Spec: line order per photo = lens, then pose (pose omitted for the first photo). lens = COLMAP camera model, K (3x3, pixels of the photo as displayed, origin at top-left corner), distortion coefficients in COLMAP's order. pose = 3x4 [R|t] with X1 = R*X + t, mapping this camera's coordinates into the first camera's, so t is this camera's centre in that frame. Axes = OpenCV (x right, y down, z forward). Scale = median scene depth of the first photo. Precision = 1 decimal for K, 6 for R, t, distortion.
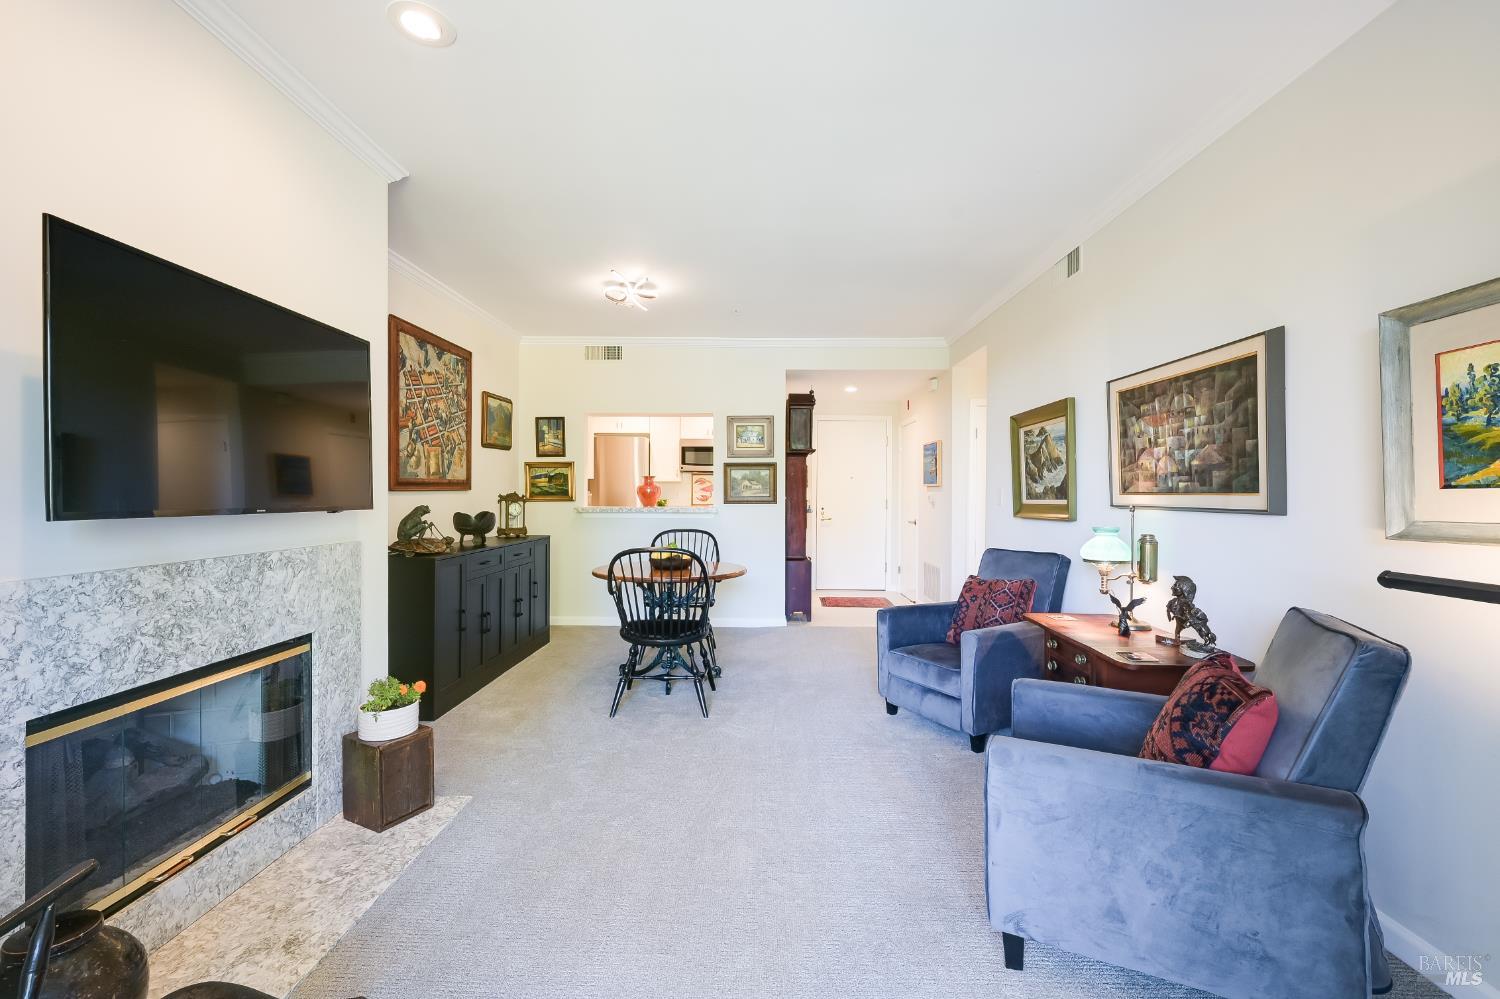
lens RADIAL K [[657.2, 0, 750.0], [0, 657.2, 499.5], [0, 0, 1]] dist [-0.000184, -0.000030]
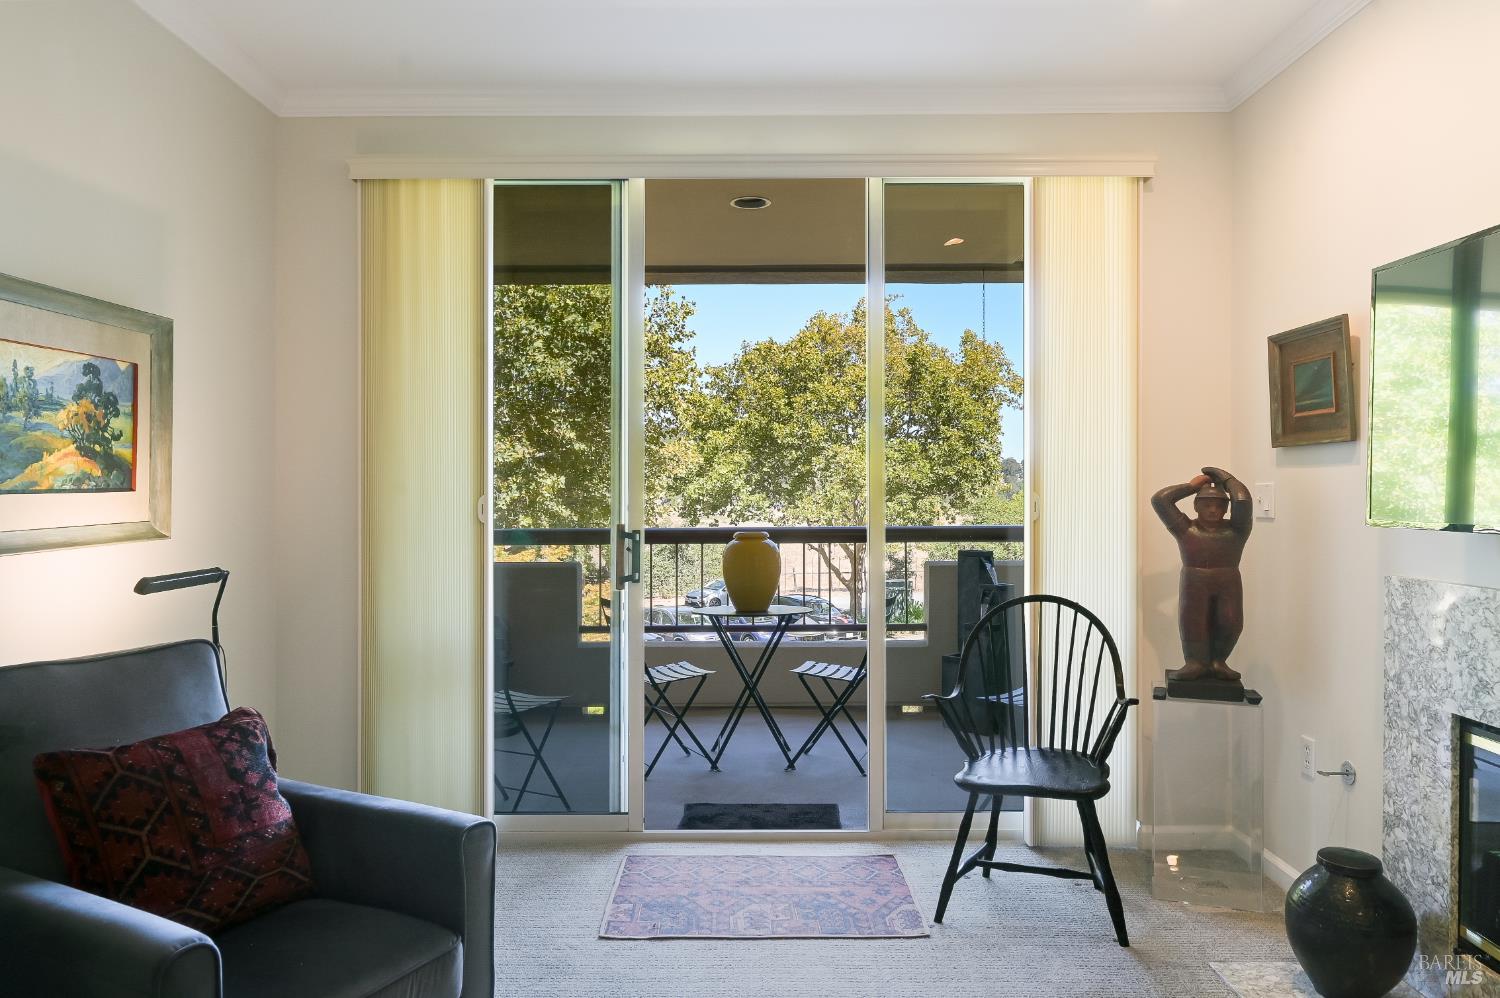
lens RADIAL K [[1003.7, 0, 751.4], [0, 1003.7, 491.2], [0, 0, 1]] dist [-0.003081, 0.000186]
pose [[-0.999867, -0.003544, -0.015893, 0.040552], [-0.003695, 0.999948, 0.009520, -0.020217], [0.015858, 0.009578, -0.999828, 1.293358]]
